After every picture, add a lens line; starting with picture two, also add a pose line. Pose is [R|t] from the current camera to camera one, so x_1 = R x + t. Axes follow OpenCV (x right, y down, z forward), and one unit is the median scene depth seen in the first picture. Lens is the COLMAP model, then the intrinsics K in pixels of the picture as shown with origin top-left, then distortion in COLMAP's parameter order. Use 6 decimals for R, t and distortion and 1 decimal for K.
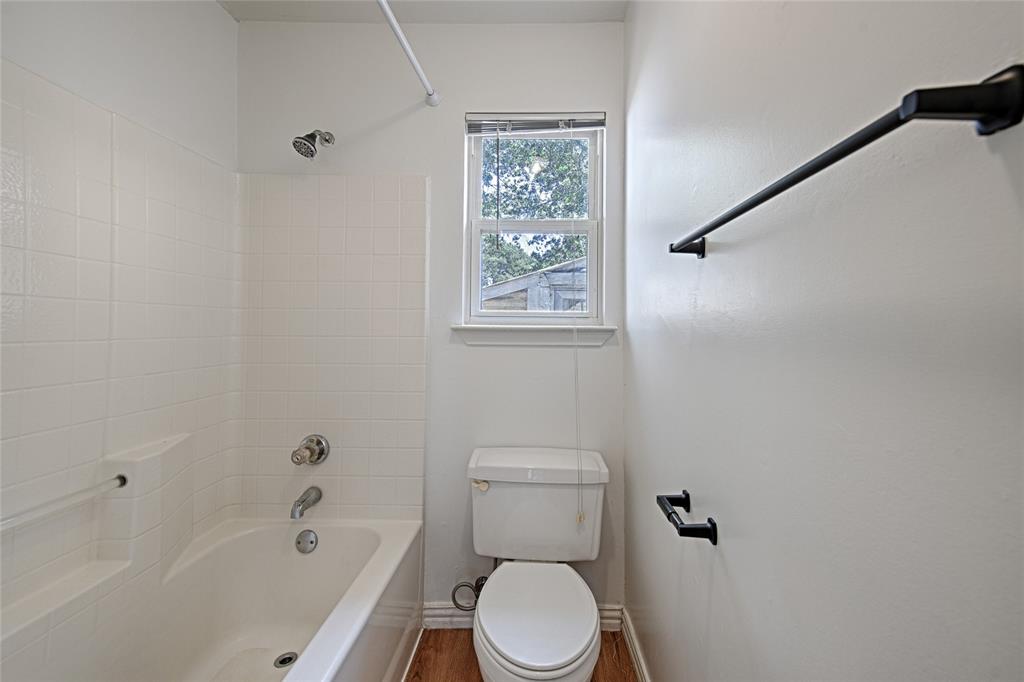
lens RADIAL K [[423.9, 0, 515.5], [0, 423.9, 334.2], [0, 0, 1]] dist [0.003943, 0.000213]
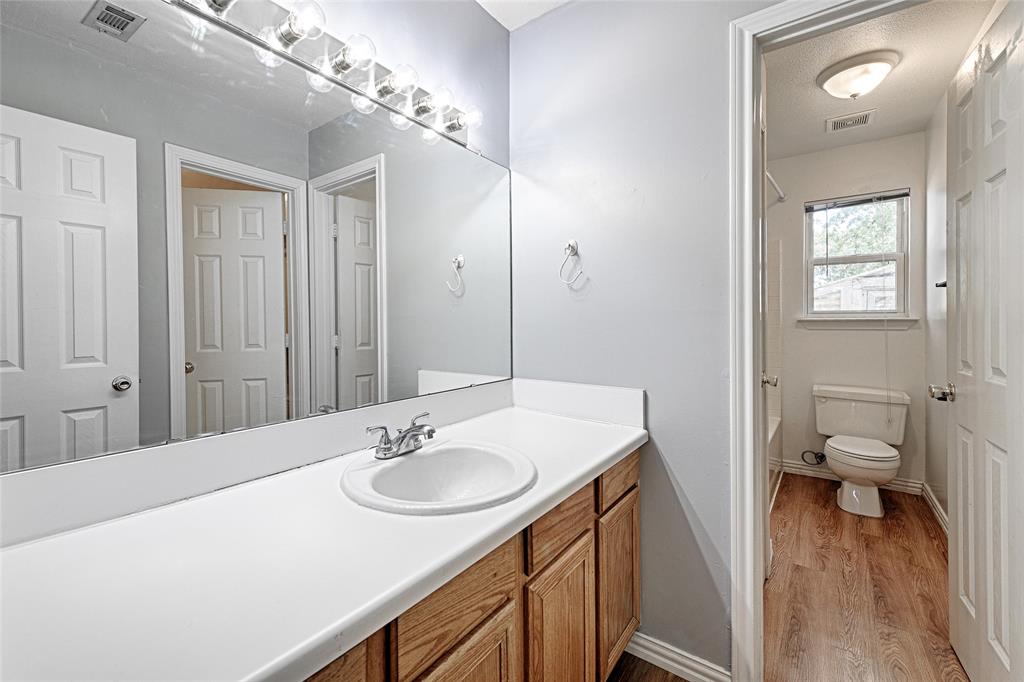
lens RADIAL K [[423.9, 0, 502.0], [0, 423.9, 327.6], [0, 0, 1]] dist [0.003943, 0.000213]
pose [[0.824979, -0.002812, -0.565156, -0.162986], [0.004934, 0.999985, 0.002227, 0.008122], [0.565141, -0.004626, 0.824981, -1.269283]]
